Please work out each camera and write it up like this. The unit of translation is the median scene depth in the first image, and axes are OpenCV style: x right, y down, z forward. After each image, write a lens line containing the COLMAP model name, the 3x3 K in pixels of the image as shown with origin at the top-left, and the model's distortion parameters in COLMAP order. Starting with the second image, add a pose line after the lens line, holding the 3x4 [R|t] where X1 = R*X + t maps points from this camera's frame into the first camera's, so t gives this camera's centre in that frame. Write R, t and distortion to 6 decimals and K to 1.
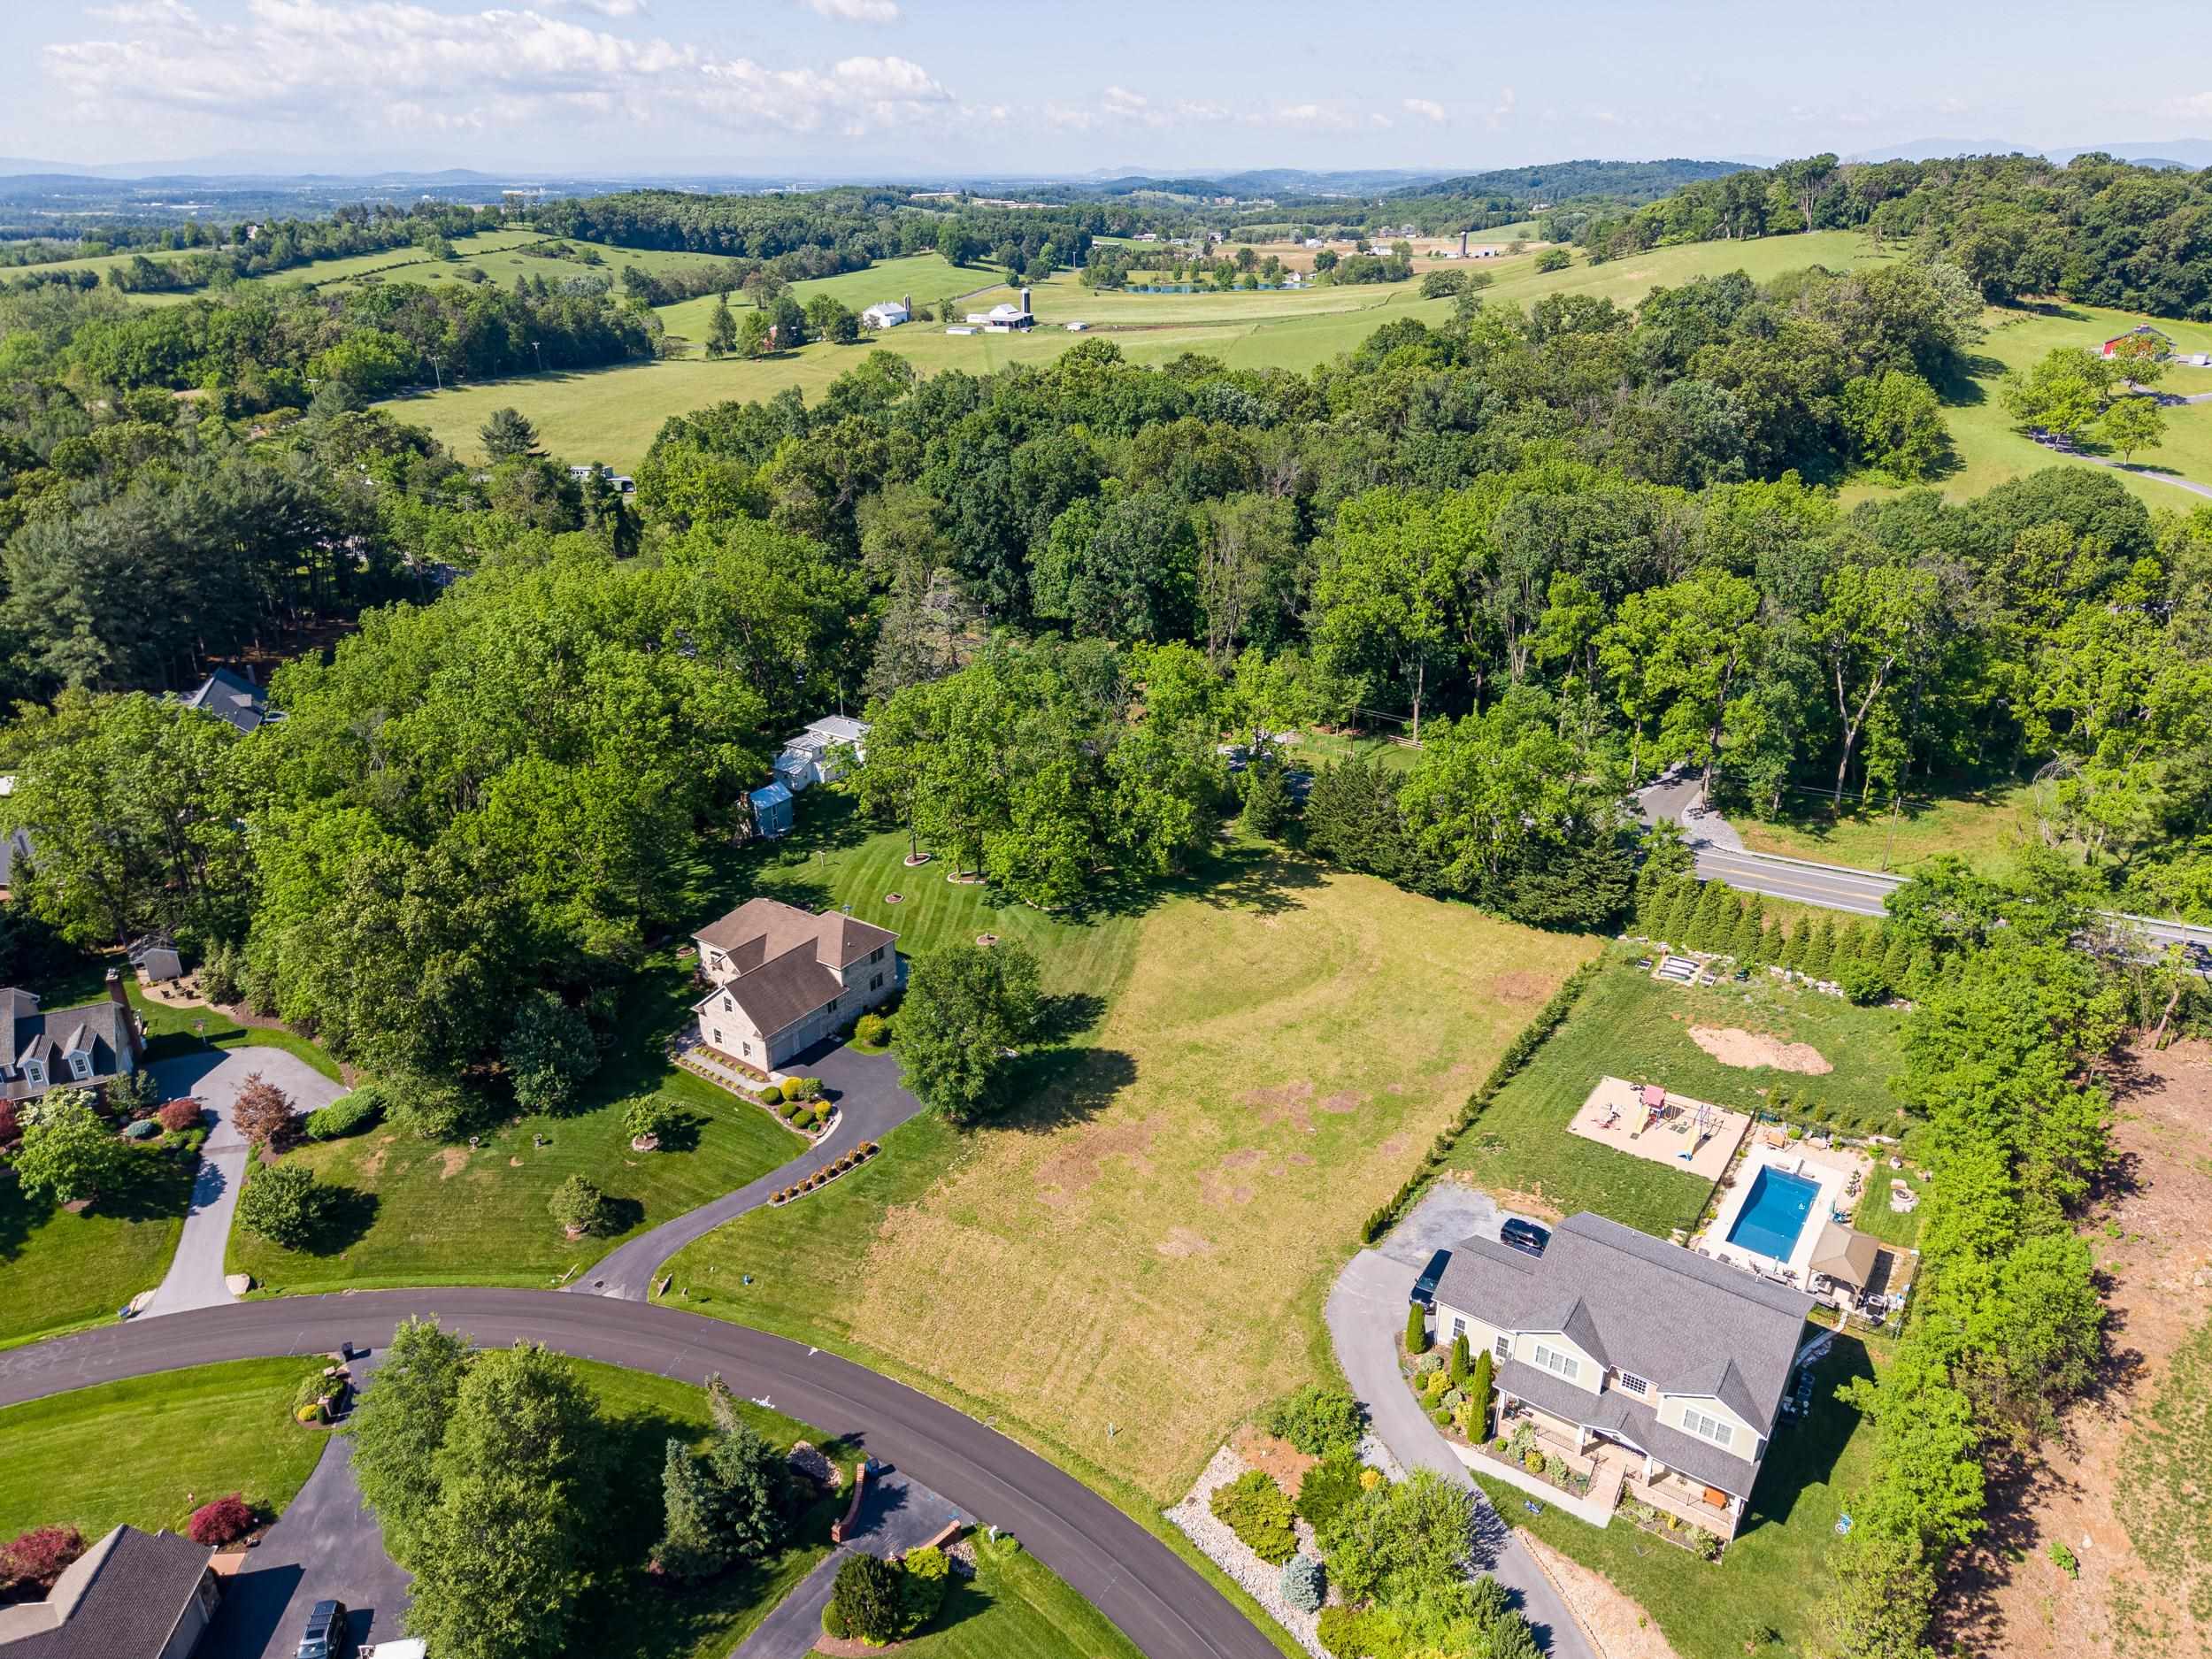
lens RADIAL K [[1477.4, 0, 1106.0], [0, 1477.4, 829.5], [0, 0, 1]] dist [0.032119, -0.030103]
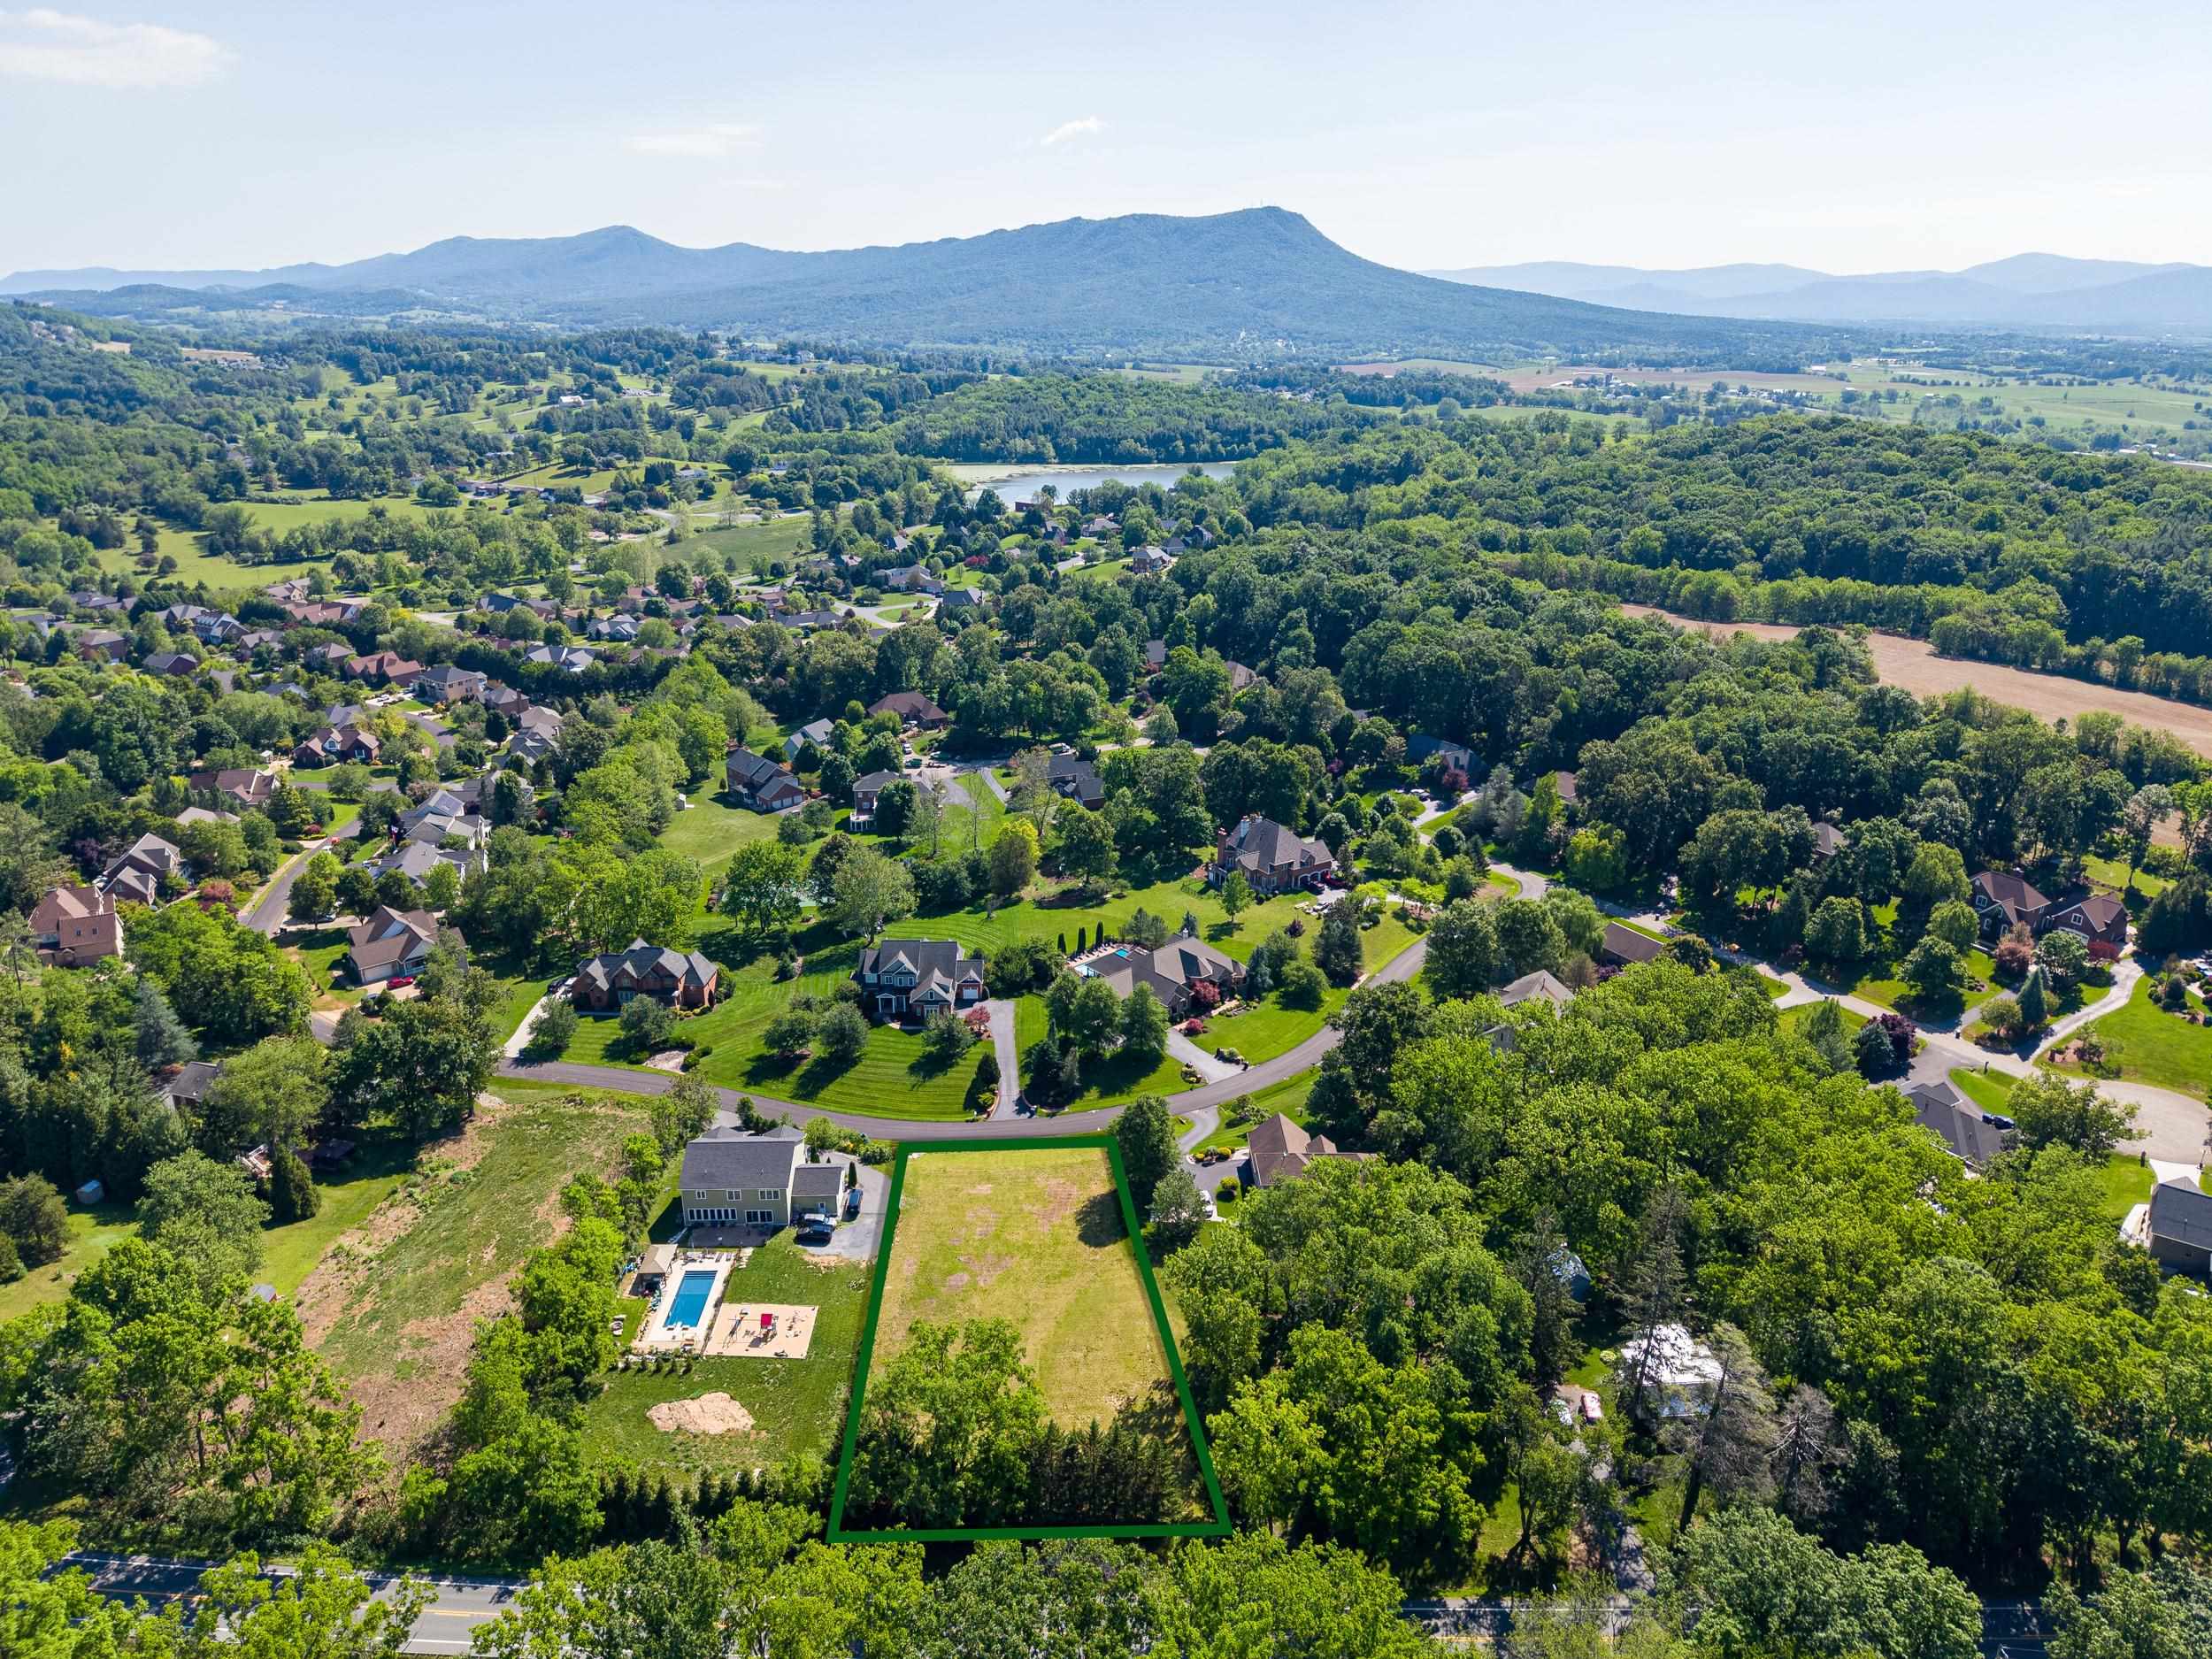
lens RADIAL K [[1477.4, 0, 1106.0], [0, 1477.4, 829.5], [0, 0, 1]] dist [0.032119, -0.030103]
pose [[-0.806571, 0.198886, -0.556675, 0.725809], [-0.241554, 0.748606, 0.617447, -1.052805], [0.539532, 0.632482, -0.555762, 1.492506]]
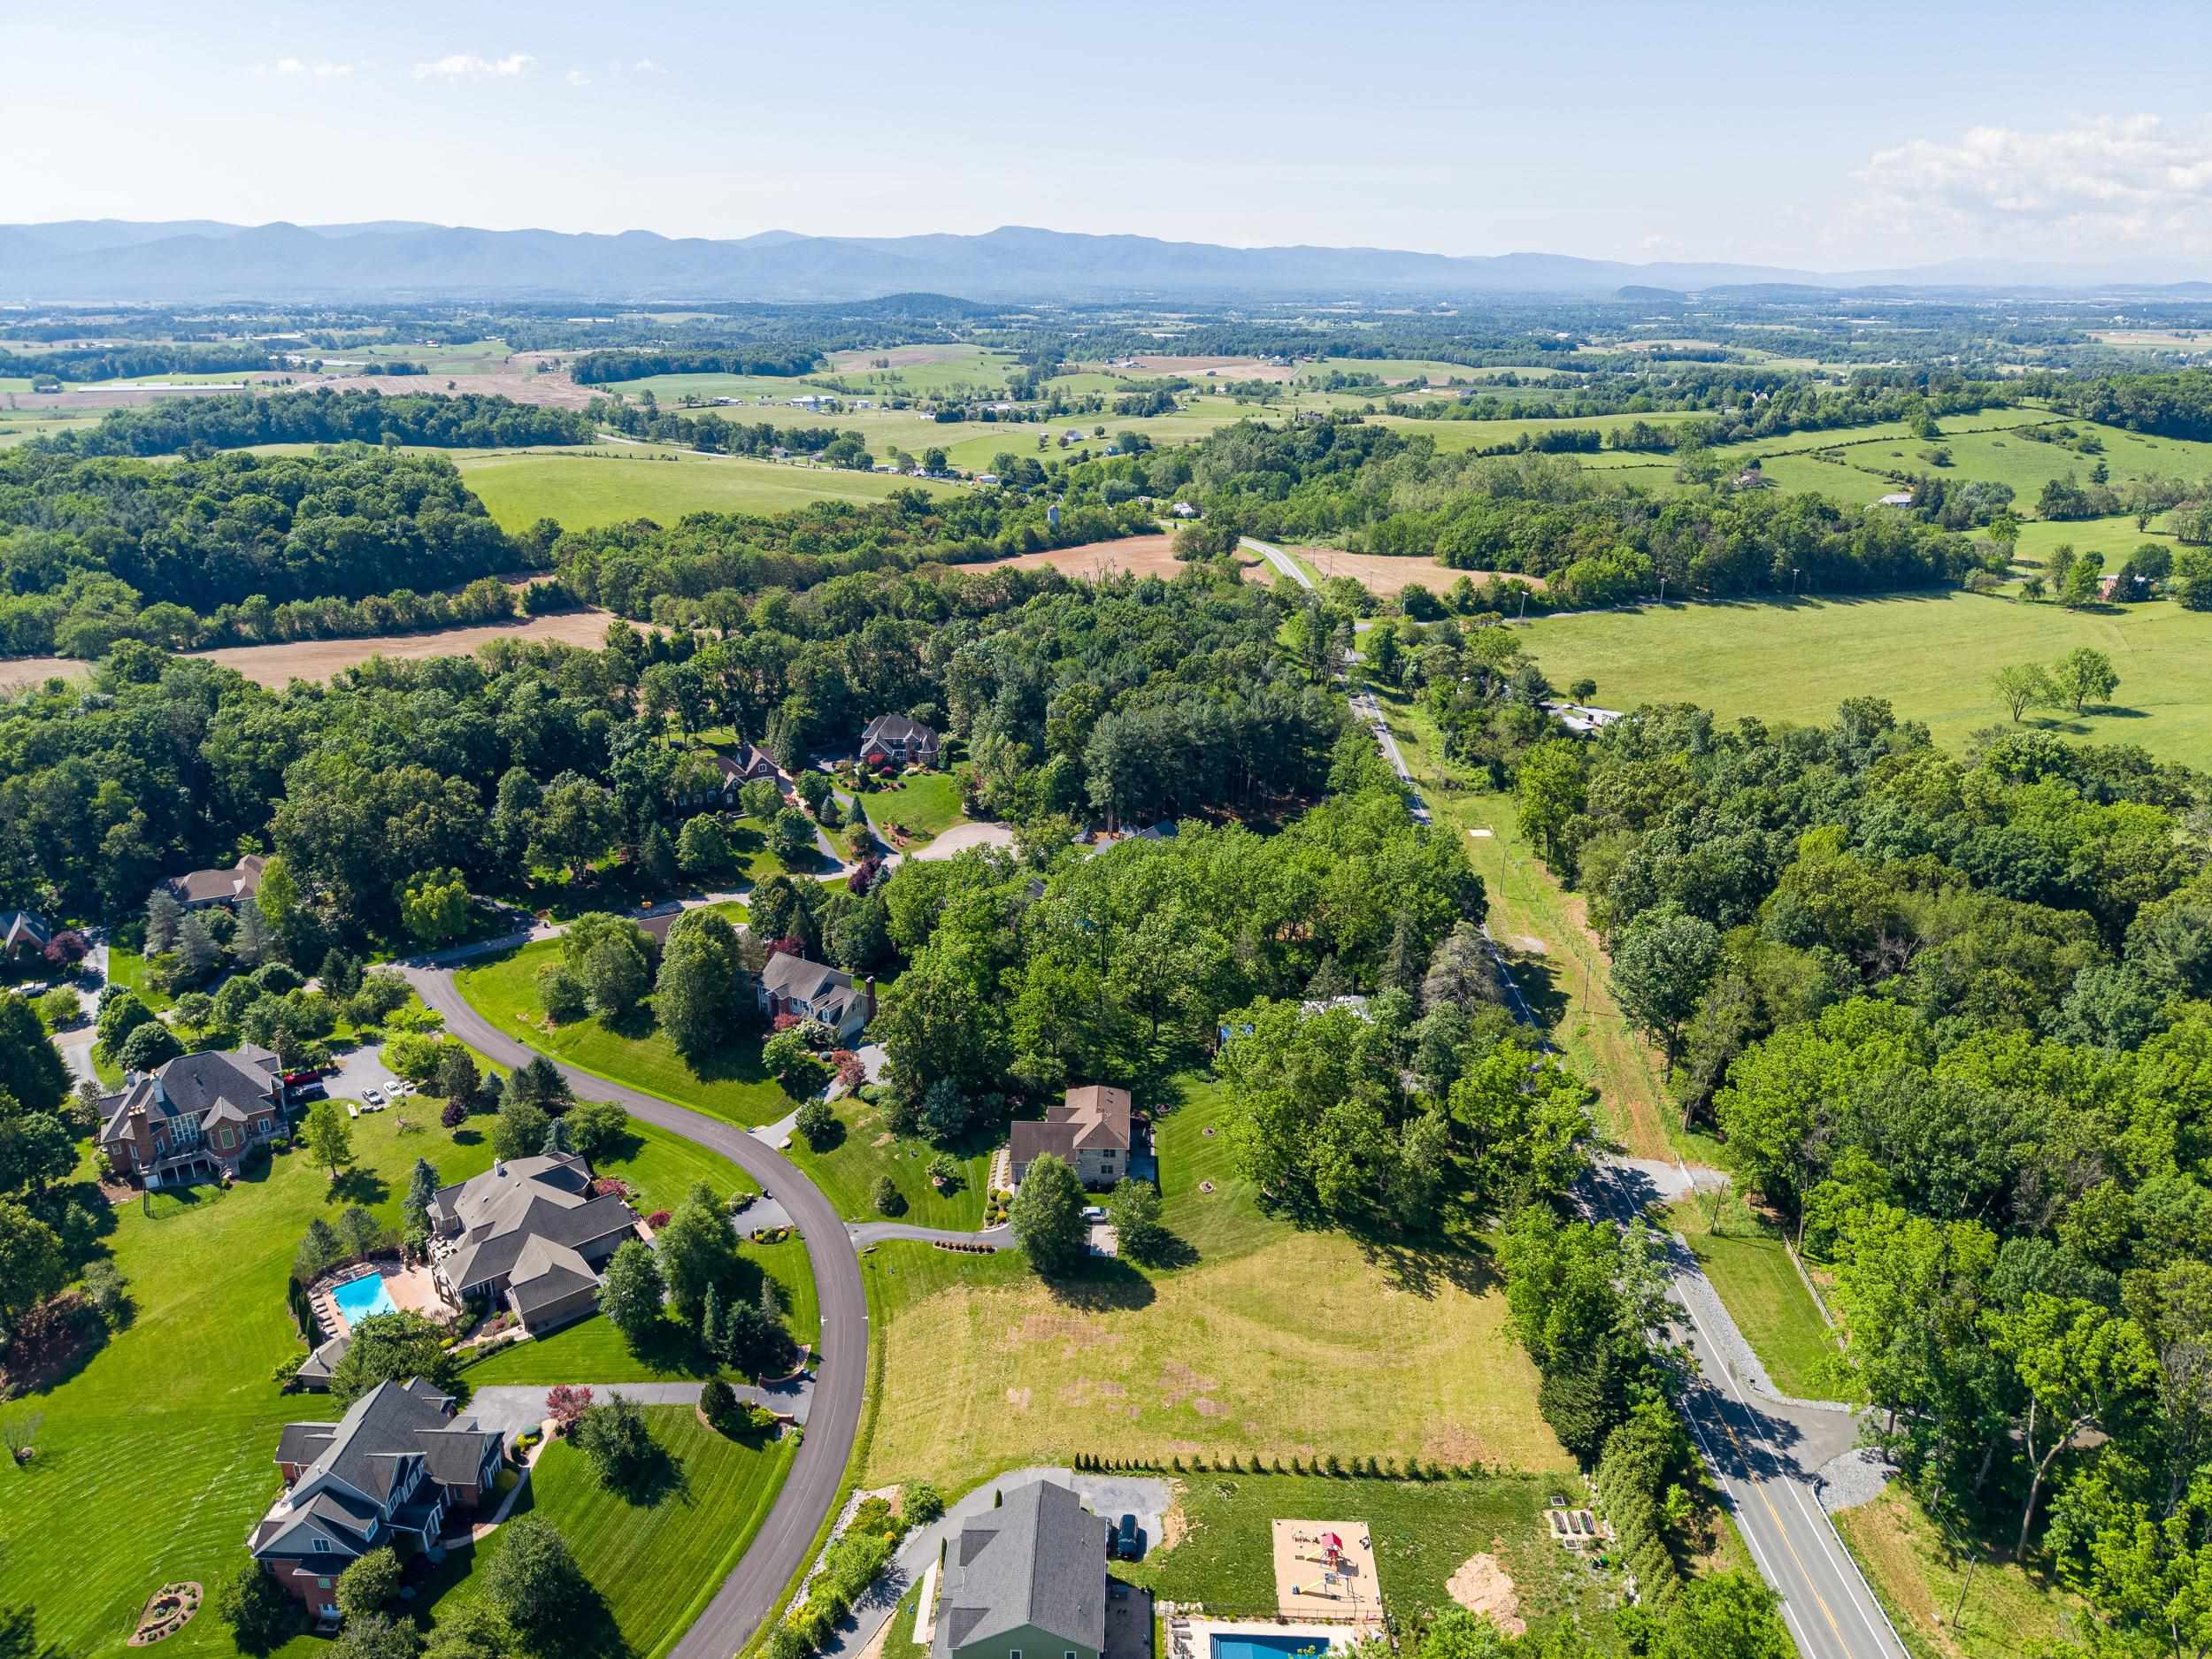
lens RADIAL K [[1477.4, 0, 1106.0], [0, 1477.4, 829.5], [0, 0, 1]] dist [0.032119, -0.030103]
pose [[0.553089, 0.297439, -0.778218, 0.915743], [-0.344440, 0.932166, 0.111480, -0.389881], [0.758586, 0.206391, 0.618021, -0.023662]]
